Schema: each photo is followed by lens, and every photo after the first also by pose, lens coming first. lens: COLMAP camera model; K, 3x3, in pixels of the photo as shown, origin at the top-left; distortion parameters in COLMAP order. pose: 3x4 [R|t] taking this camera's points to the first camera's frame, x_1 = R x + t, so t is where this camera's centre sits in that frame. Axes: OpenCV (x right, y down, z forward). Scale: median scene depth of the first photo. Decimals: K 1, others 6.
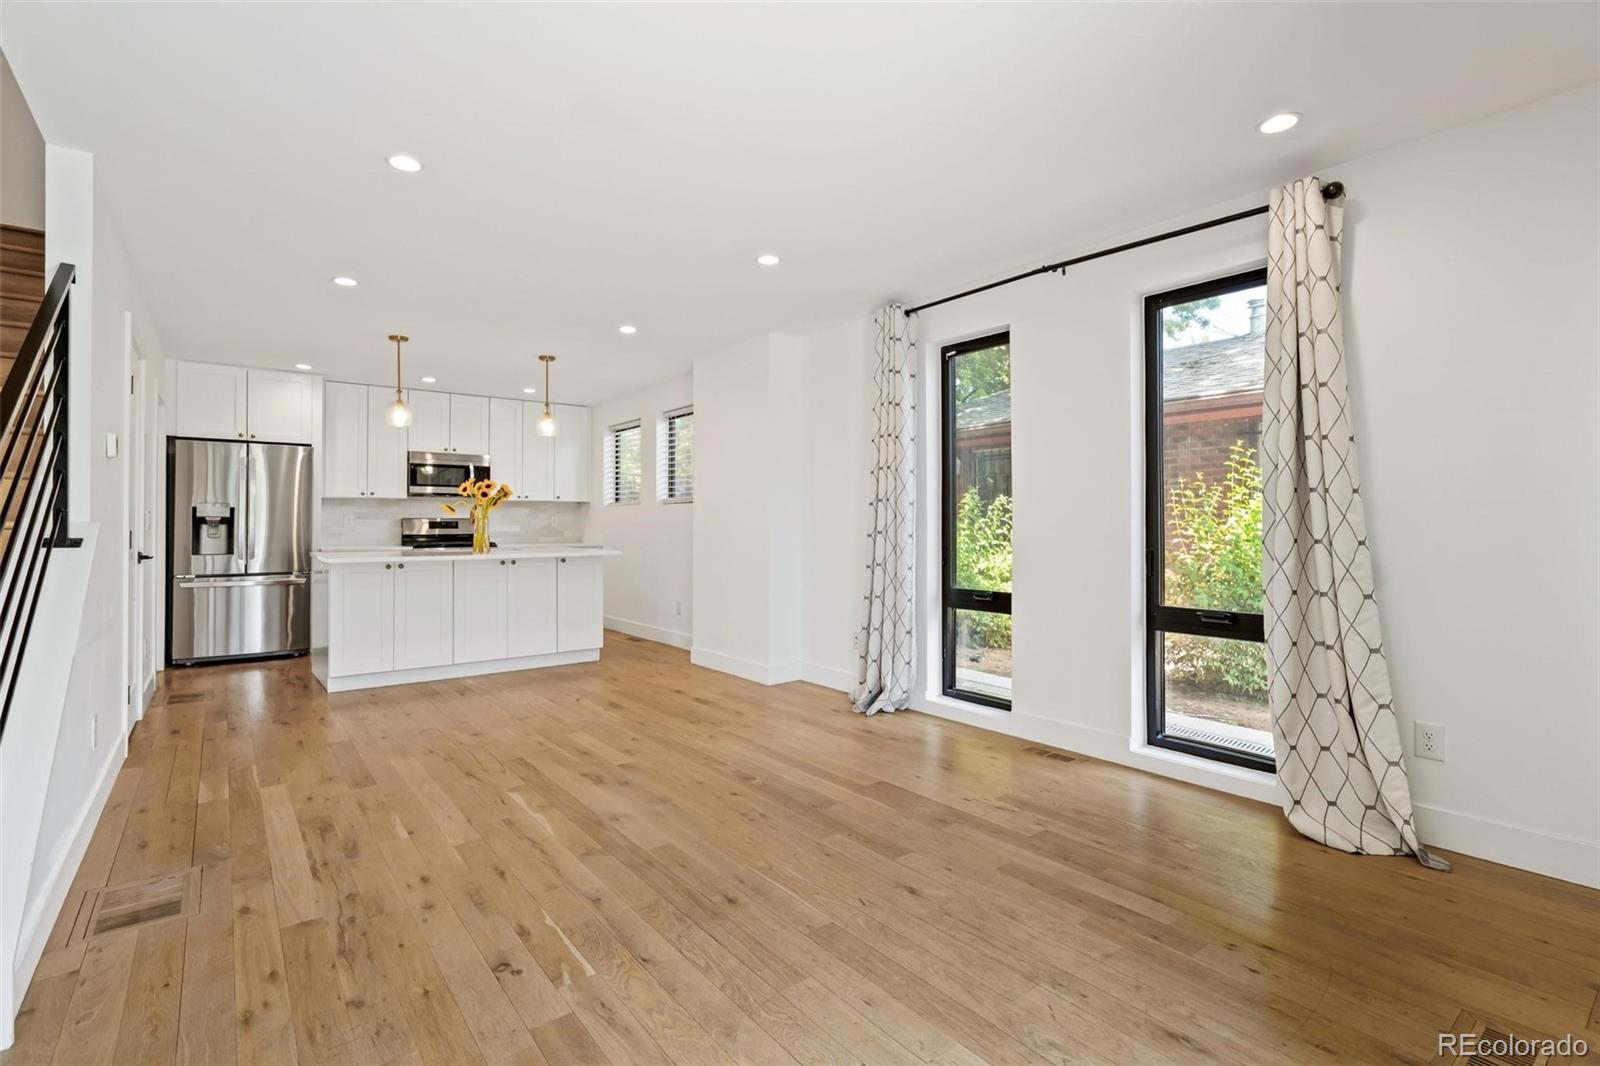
lens RADIAL K [[739.0, 0, 784.2], [0, 739.0, 518.9], [0, 0, 1]] dist [-0.001057, 0.000015]
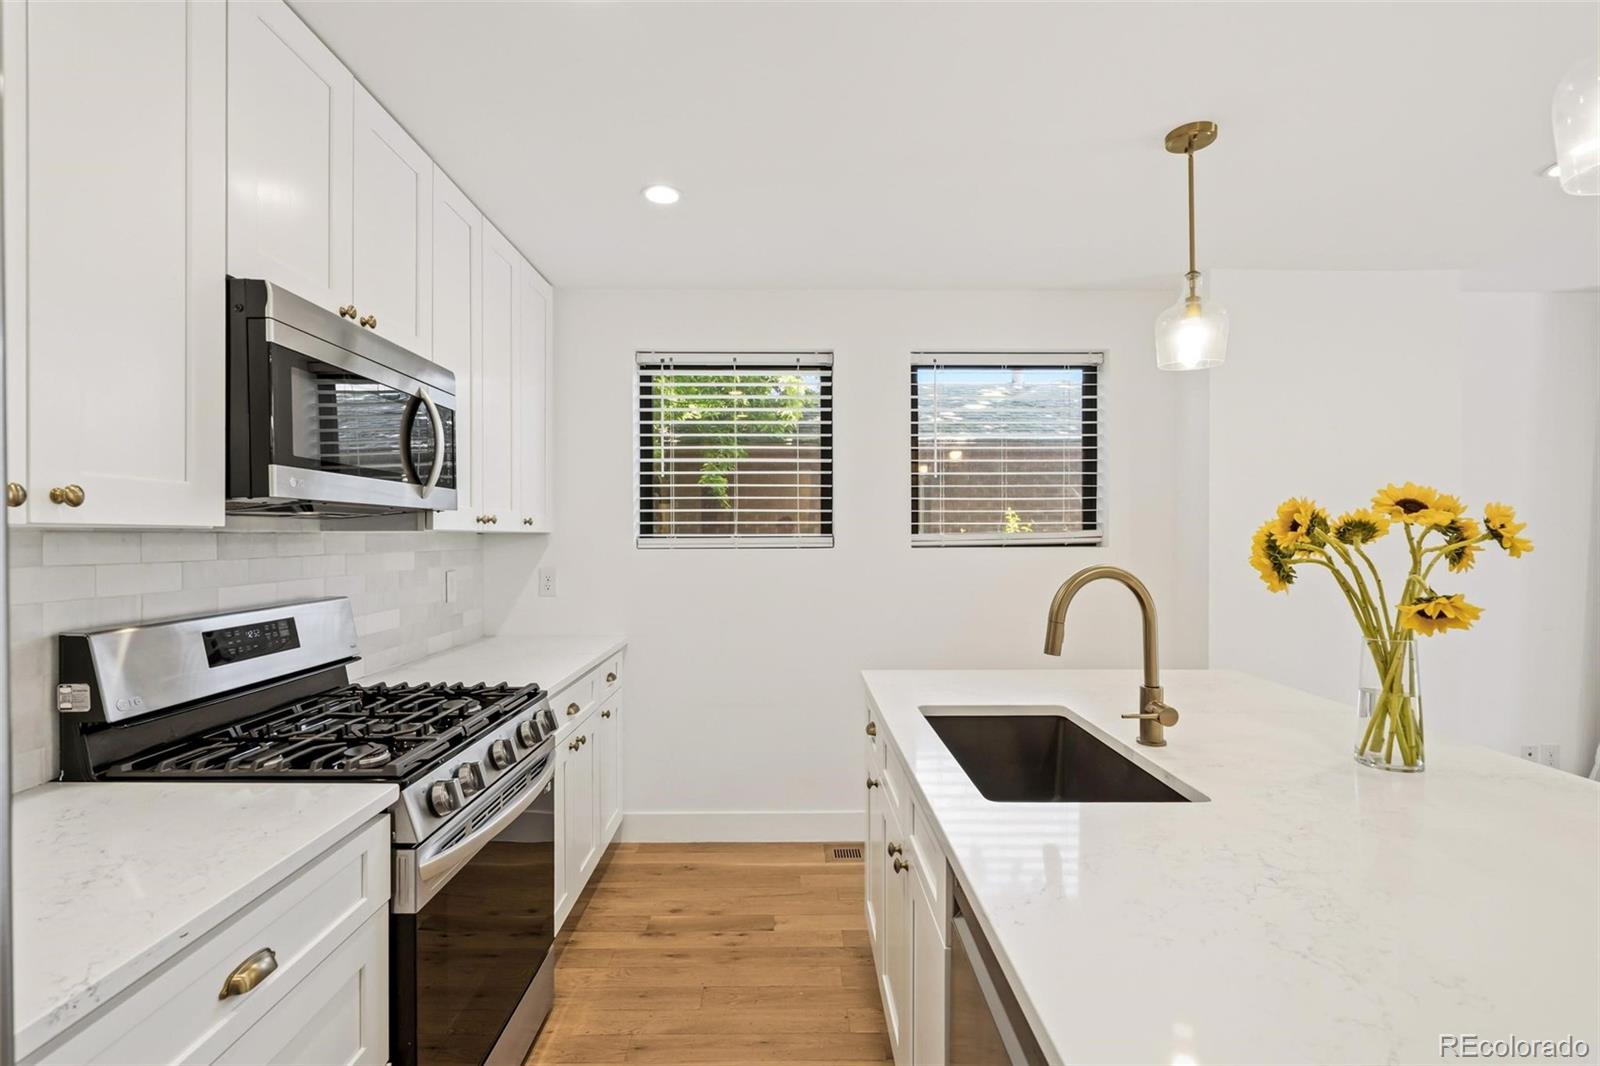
lens RADIAL K [[724.5, 0, 798.4], [0, 724.5, 537.3], [0, 0, 1]] dist [-0.003898, 0.000217]
pose [[0.593712, -0.001982, 0.804675, -0.970529], [-0.007767, 0.999936, 0.008194, -0.048299], [-0.804640, -0.011115, 0.593659, 1.316119]]
